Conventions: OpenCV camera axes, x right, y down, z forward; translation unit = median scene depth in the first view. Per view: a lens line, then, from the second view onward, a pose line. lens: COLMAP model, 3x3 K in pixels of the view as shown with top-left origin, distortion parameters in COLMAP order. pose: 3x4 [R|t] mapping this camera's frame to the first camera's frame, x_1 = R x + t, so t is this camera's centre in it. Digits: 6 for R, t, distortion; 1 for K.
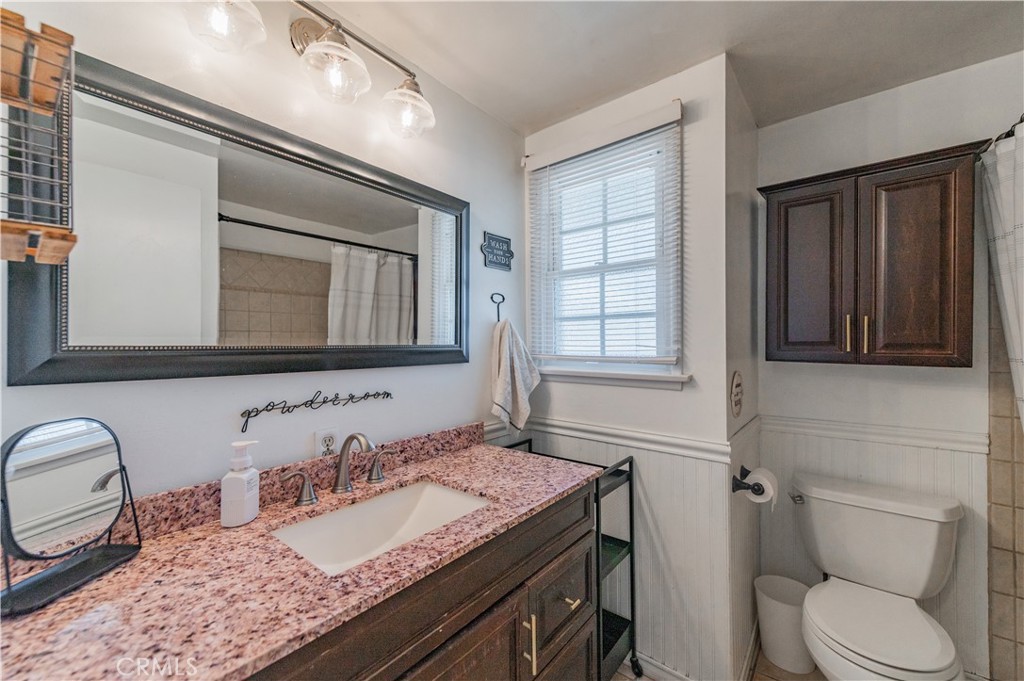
lens RADIAL K [[402.3, 0, 513.1], [0, 402.3, 342.8], [0, 0, 1]] dist [0.003187, -0.001155]
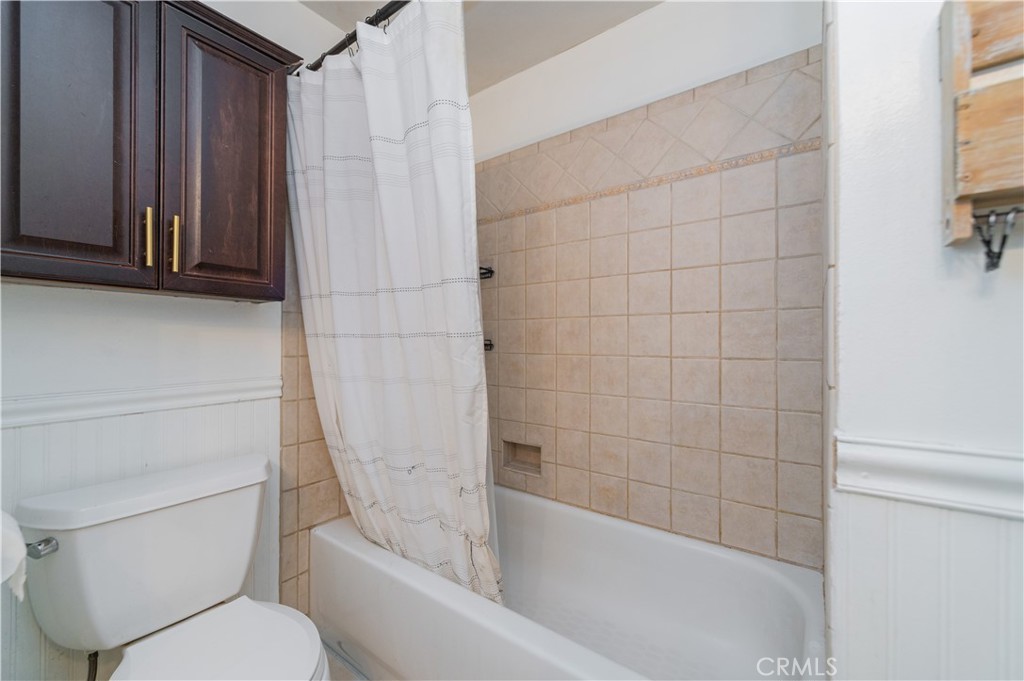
lens RADIAL K [[402.3, 0, 514.2], [0, 402.3, 341.6], [0, 0, 1]] dist [0.003187, -0.001155]
pose [[-0.047848, 0.002614, 0.998851, 0.191302], [-0.001797, 0.999995, -0.002703, 0.146202], [-0.998853, -0.001924, -0.047844, 0.489869]]
